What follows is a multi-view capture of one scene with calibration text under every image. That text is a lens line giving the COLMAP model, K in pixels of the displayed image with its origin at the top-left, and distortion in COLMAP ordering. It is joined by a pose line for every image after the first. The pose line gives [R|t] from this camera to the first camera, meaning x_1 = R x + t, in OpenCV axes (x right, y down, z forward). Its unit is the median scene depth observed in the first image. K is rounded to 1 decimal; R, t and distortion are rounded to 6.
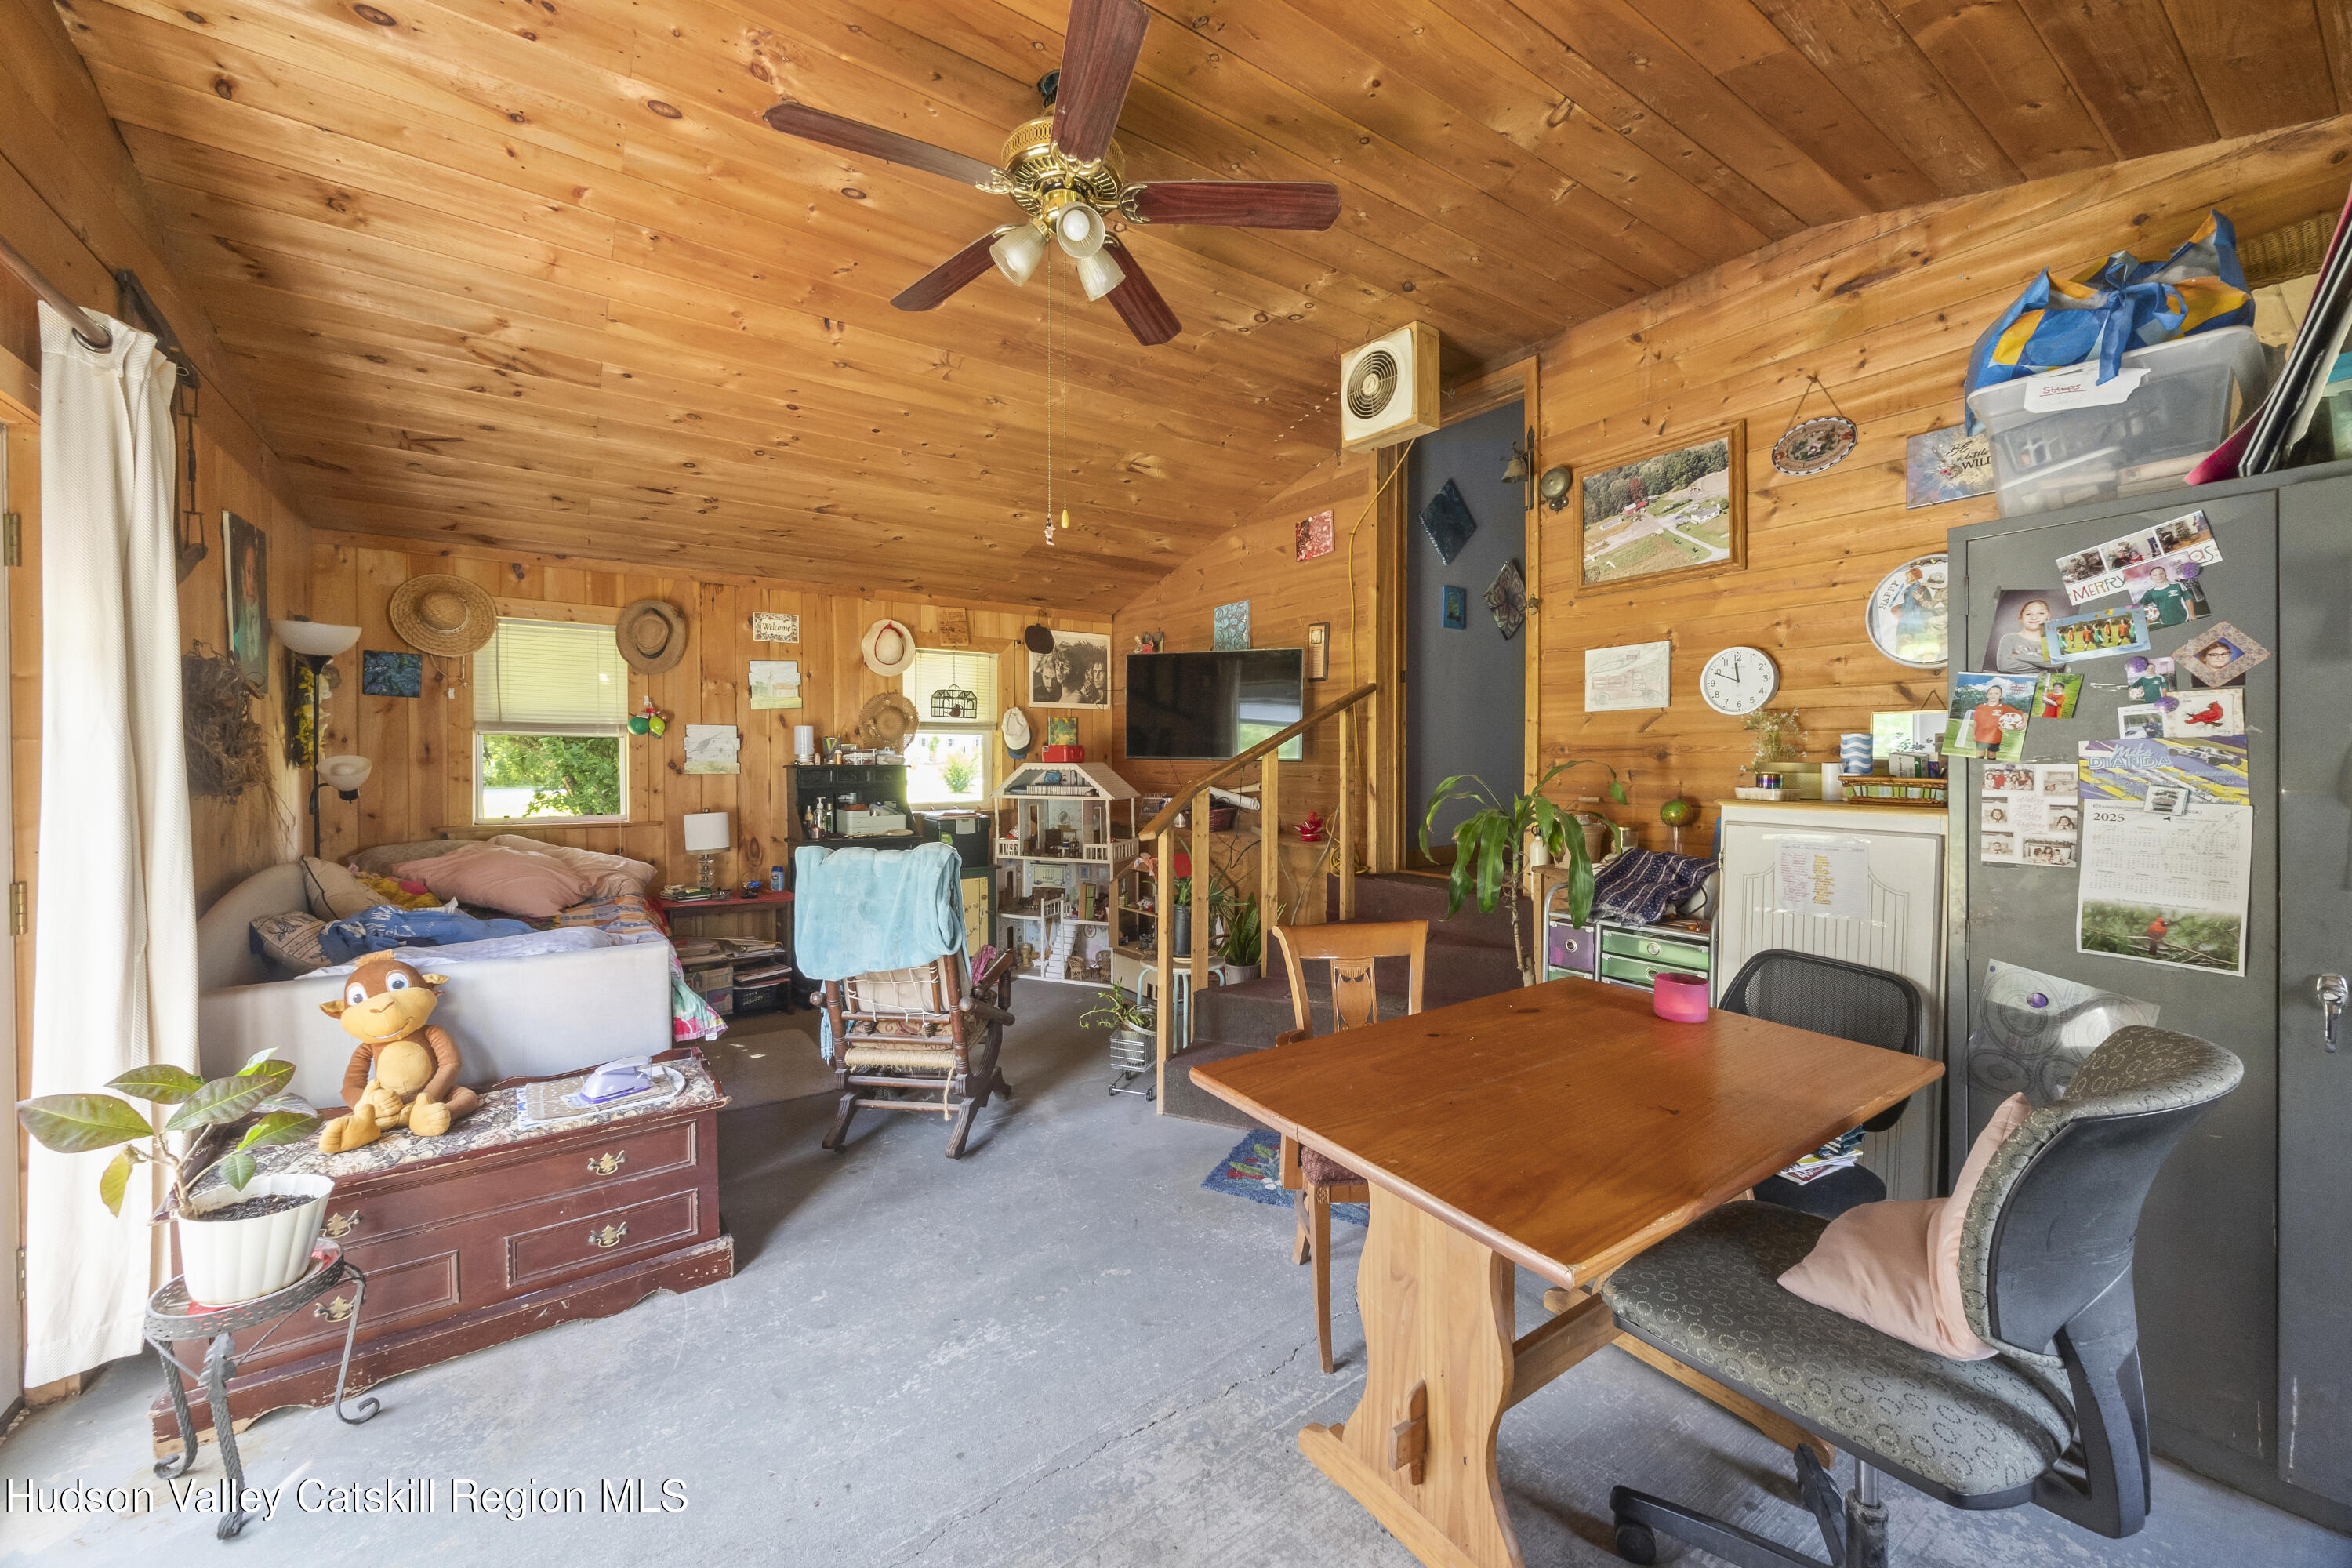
lens RADIAL K [[892.7, 0, 1175.3], [0, 892.7, 774.7], [0, 0, 1]] dist [-0.002597, -0.000266]
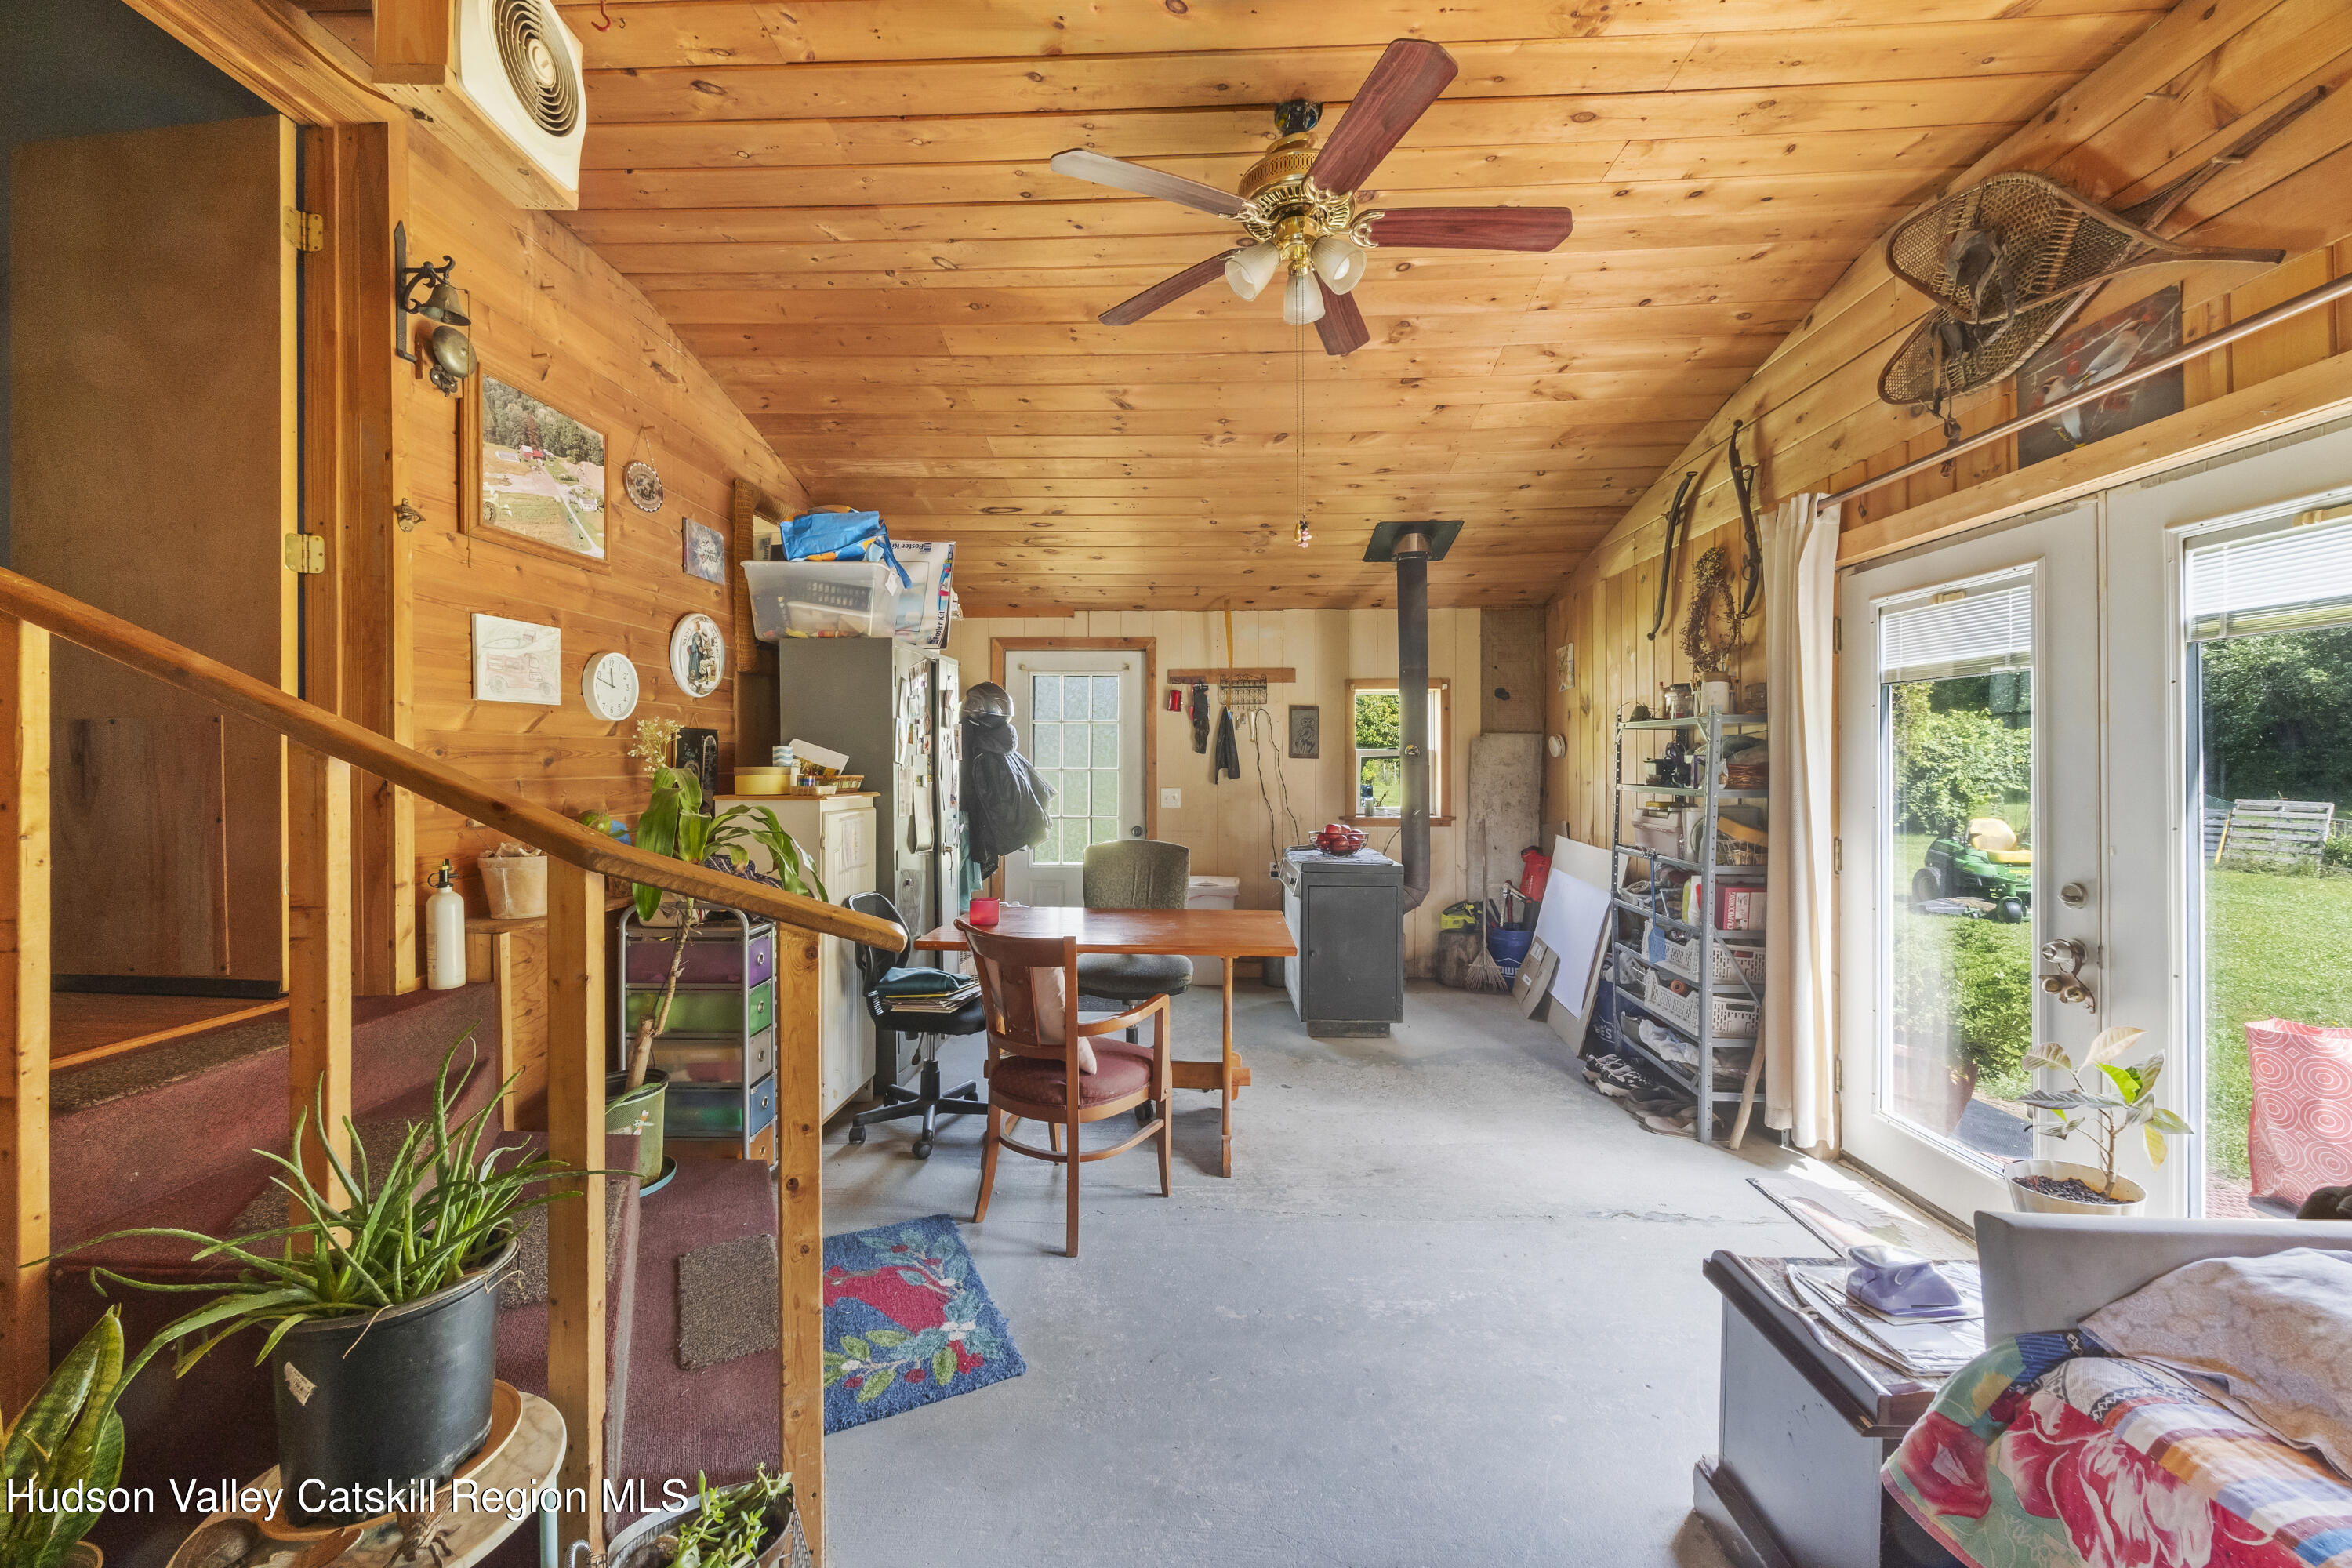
lens RADIAL K [[892.7, 0, 1149.6], [0, 892.7, 756.6], [0, 0, 1]] dist [-0.002597, -0.000266]
pose [[-0.785682, -0.001565, 0.618628, -0.427055], [0.010078, 0.999832, 0.015329, -0.032987], [-0.618548, 0.018278, -0.785535, 1.309939]]
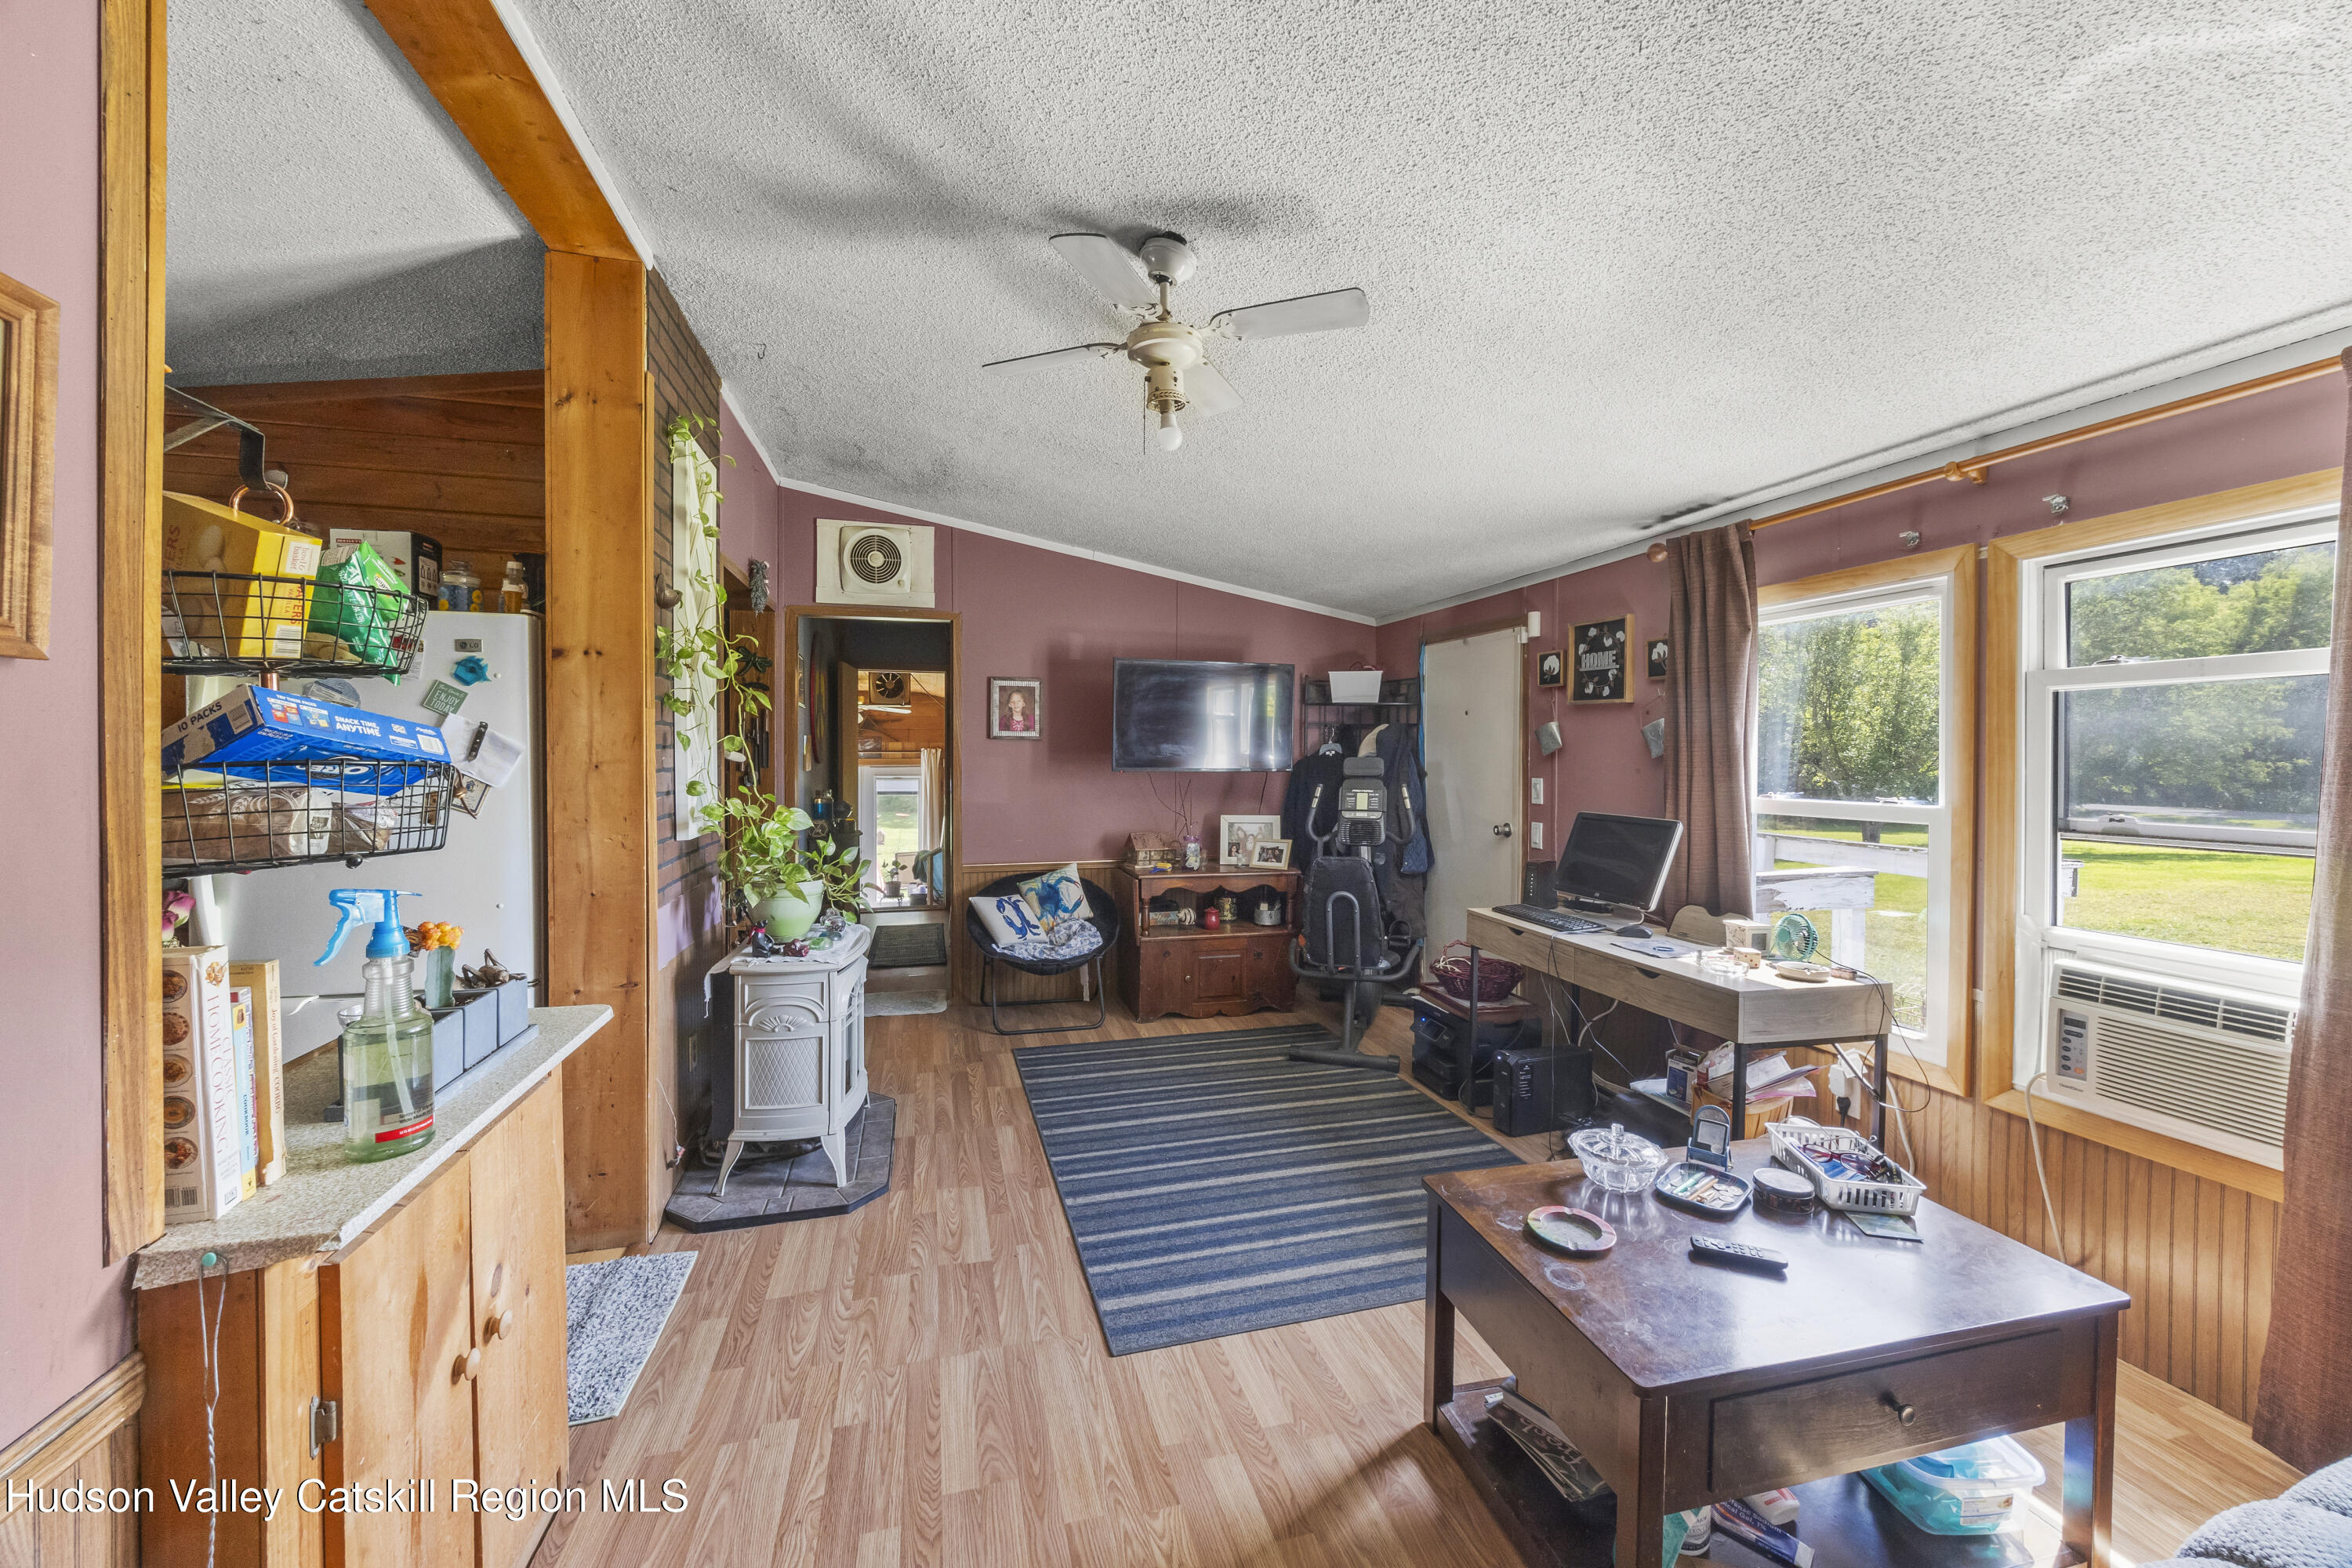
lens RADIAL K [[892.7, 0, 1175.6], [0, 892.7, 773.9], [0, 0, 1]] dist [-0.002597, -0.000266]
pose [[-0.332704, 0.008510, -0.942993, 2.463099], [-0.019468, 0.999684, 0.015890, -0.264450], [0.942830, 0.023645, -0.332433, 2.771712]]
